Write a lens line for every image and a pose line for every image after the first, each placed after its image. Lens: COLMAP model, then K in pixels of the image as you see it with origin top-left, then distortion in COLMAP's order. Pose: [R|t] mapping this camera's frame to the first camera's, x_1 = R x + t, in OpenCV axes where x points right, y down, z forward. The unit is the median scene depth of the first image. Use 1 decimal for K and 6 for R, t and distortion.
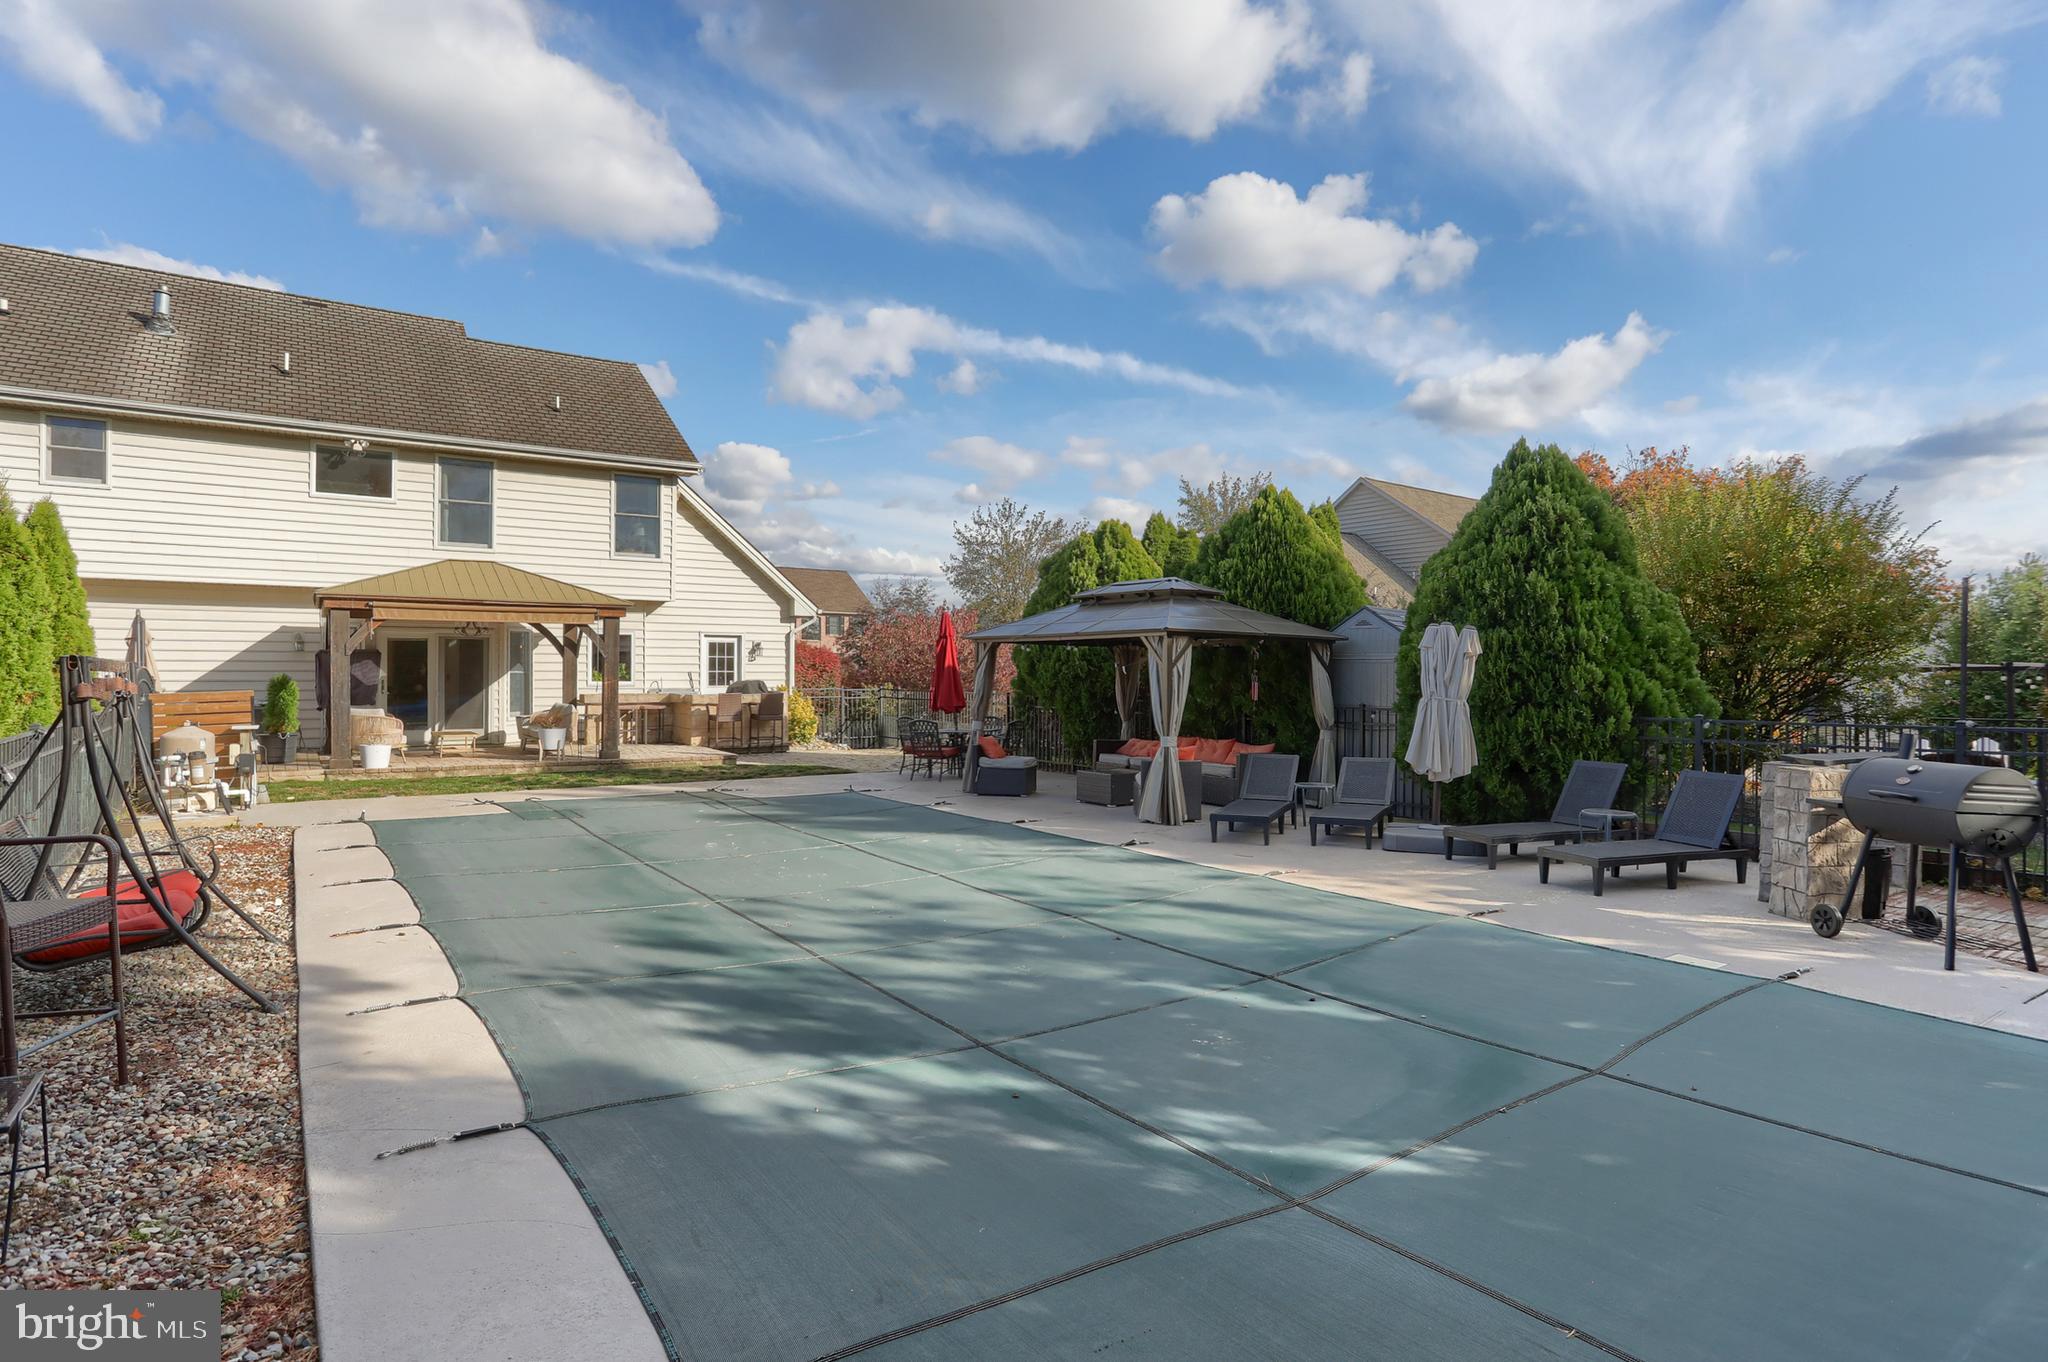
lens RADIAL K [[1048.6, 0, 1024.0], [0, 1048.6, 681.0], [0, 0, 1]] dist [-0.071107, 0.037608]
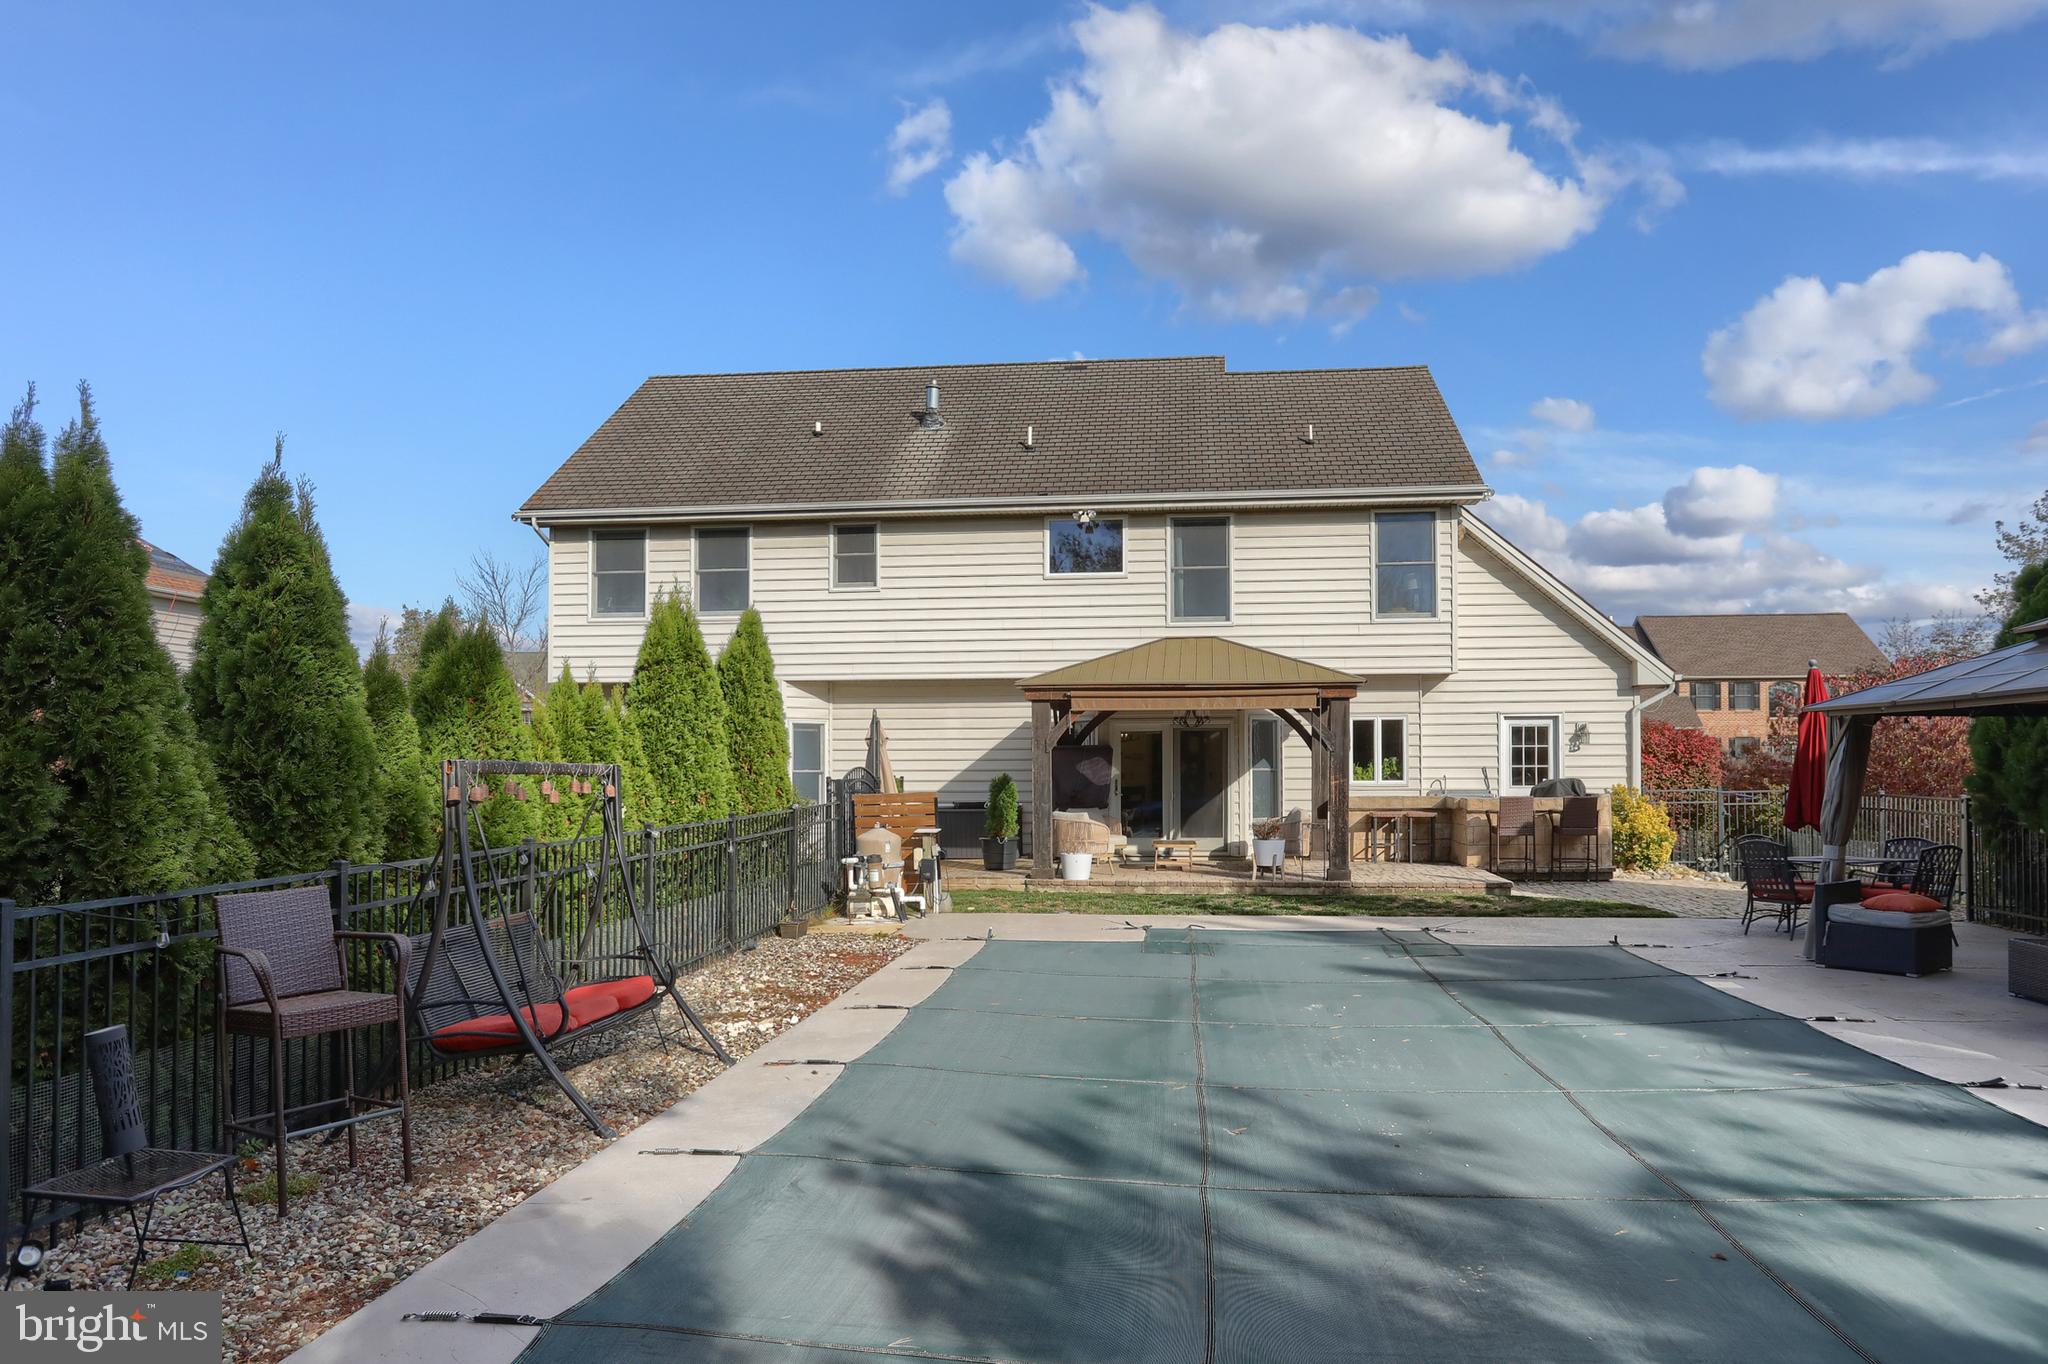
lens RADIAL K [[1359.9, 0, 1028.9], [0, 1359.9, 766.0], [0, 0, 1]] dist [-0.031905, 0.001739]
pose [[0.745645, -0.008842, -0.666285, 0.096618], [0.002724, 0.999944, -0.010222, -0.000787], [0.666338, 0.005807, 0.745627, 0.081480]]
